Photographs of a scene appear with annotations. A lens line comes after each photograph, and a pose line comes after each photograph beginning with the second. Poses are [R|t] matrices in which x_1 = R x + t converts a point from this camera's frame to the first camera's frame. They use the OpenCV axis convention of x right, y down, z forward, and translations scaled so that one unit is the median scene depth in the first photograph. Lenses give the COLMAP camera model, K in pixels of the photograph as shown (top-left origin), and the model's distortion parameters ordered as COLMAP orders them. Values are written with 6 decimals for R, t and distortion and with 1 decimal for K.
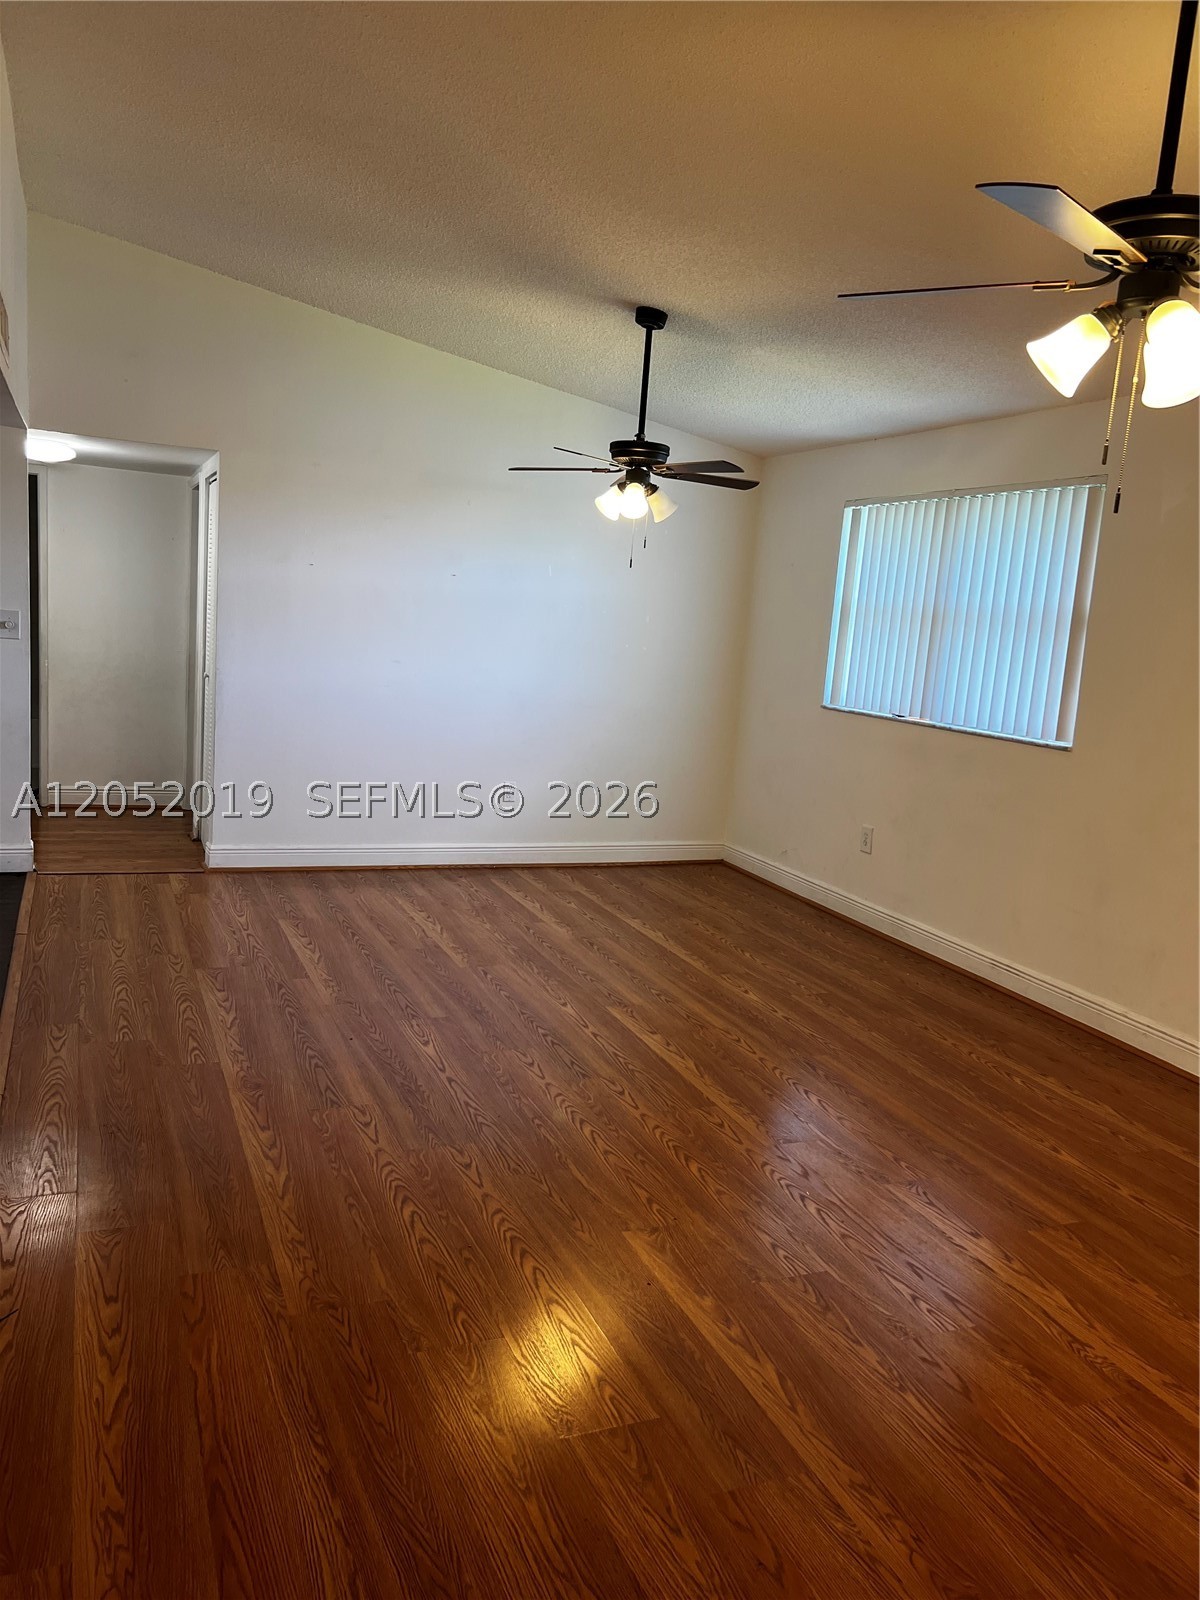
lens RADIAL K [[1205.6, 0, 590.3], [0, 1205.6, 784.0], [0, 0, 1]] dist [0.053761, -0.105724]
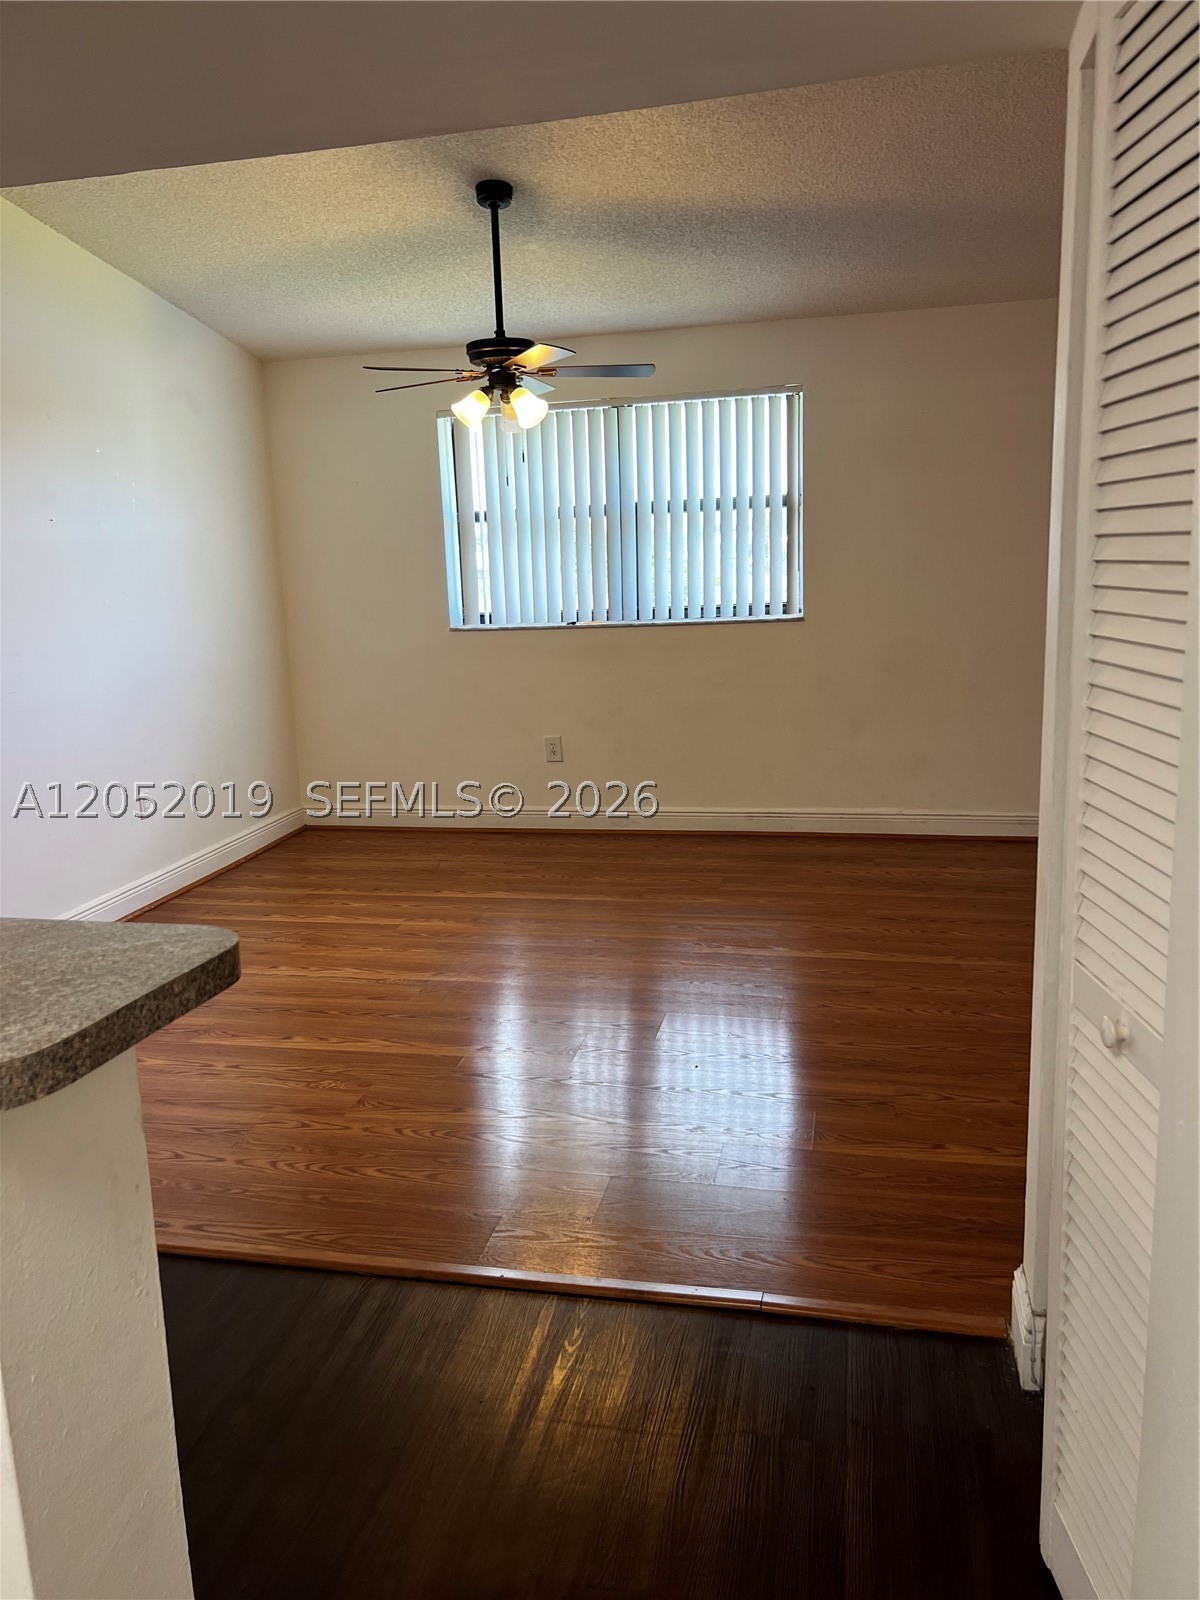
lens RADIAL K [[1205.6, 0, 590.3], [0, 1205.6, 784.0], [0, 0, 1]] dist [0.053761, -0.105724]
pose [[0.577003, -0.246129, 0.778773, -0.680745], [0.197583, 0.967255, 0.159306, -0.100318], [-0.792482, 0.061952, 0.606740, 0.440822]]
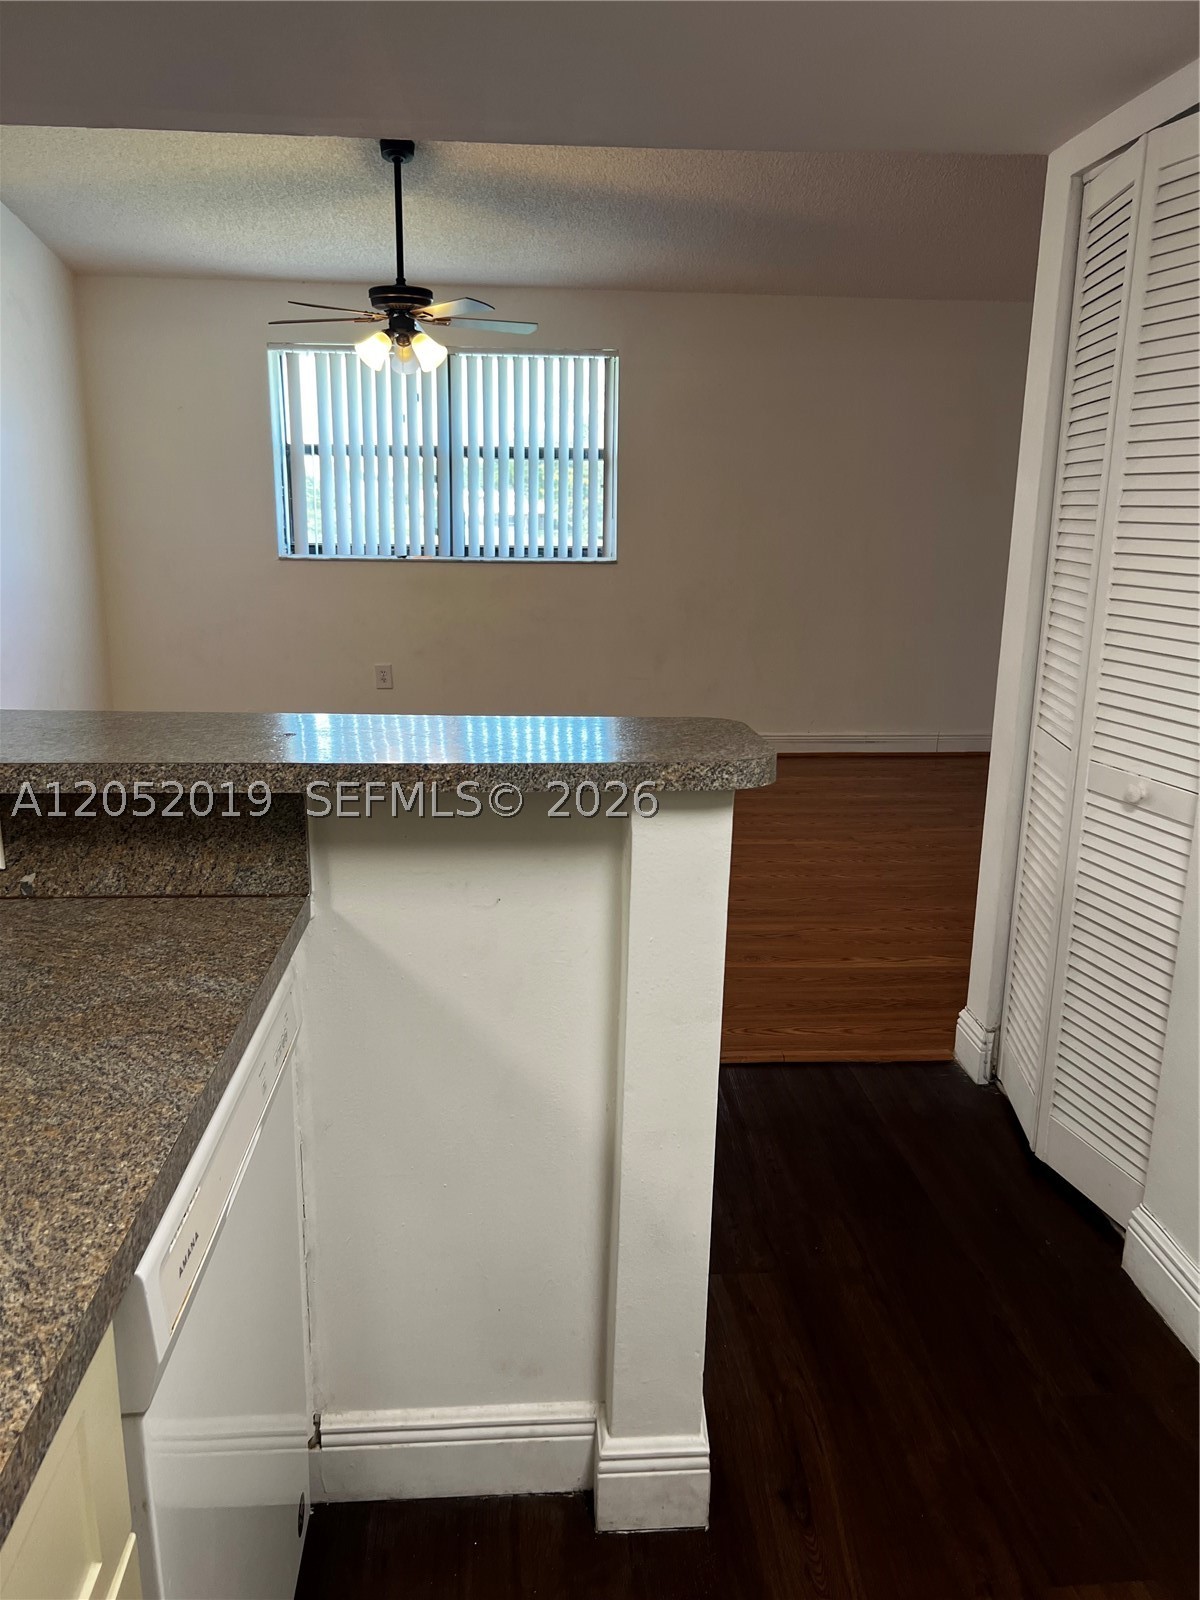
lens RADIAL K [[1214.9, 0, 600.0], [0, 1214.9, 800.0], [0, 0, 1]] dist [0.085462, -0.179429]
pose [[0.315174, -0.292439, 0.902854, -0.896052], [0.144440, 0.955038, 0.258920, -0.126716], [-0.937978, 0.048804, 0.343243, 0.548753]]
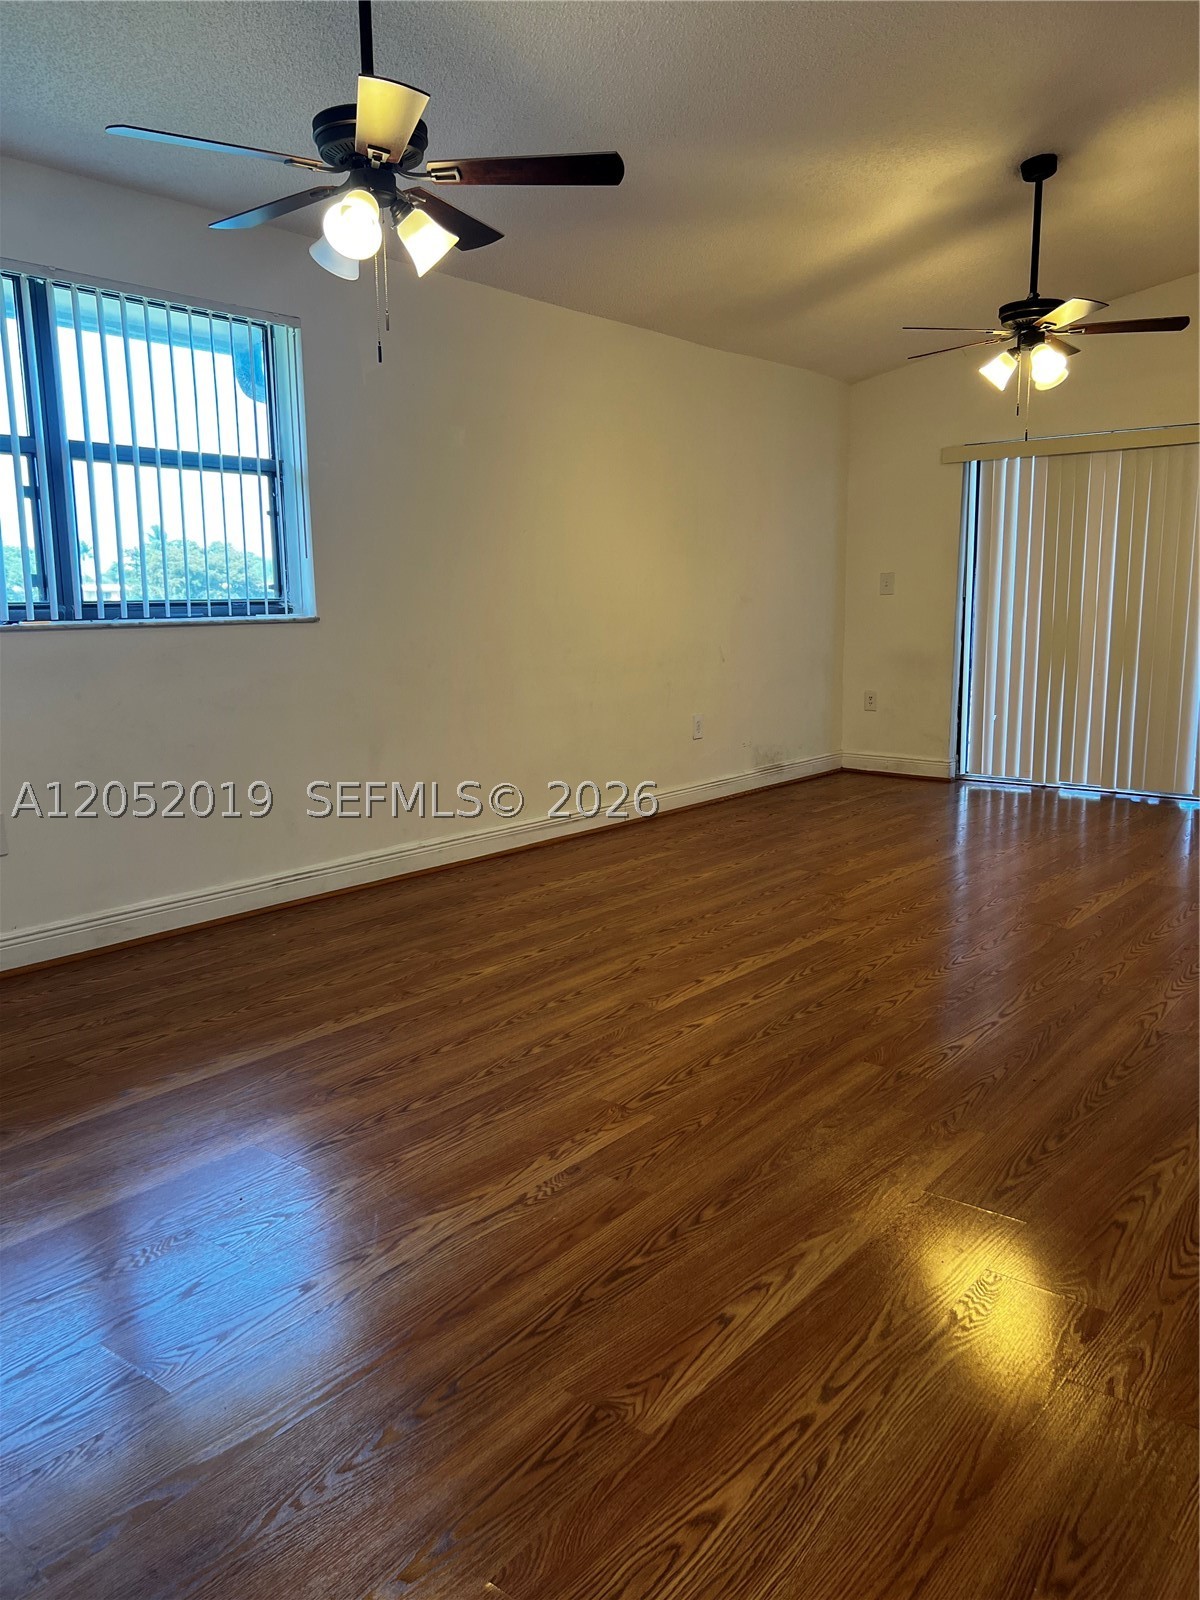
lens RADIAL K [[1192.0, 0, 594.2], [0, 1192.0, 832.2], [0, 0, 1]] dist [0.049255, -0.163419]
pose [[-0.467858, -0.239130, 0.850838, -0.519429], [0.104983, 0.940848, 0.322156, -0.145486], [-0.877546, 0.240047, -0.415079, 1.206807]]
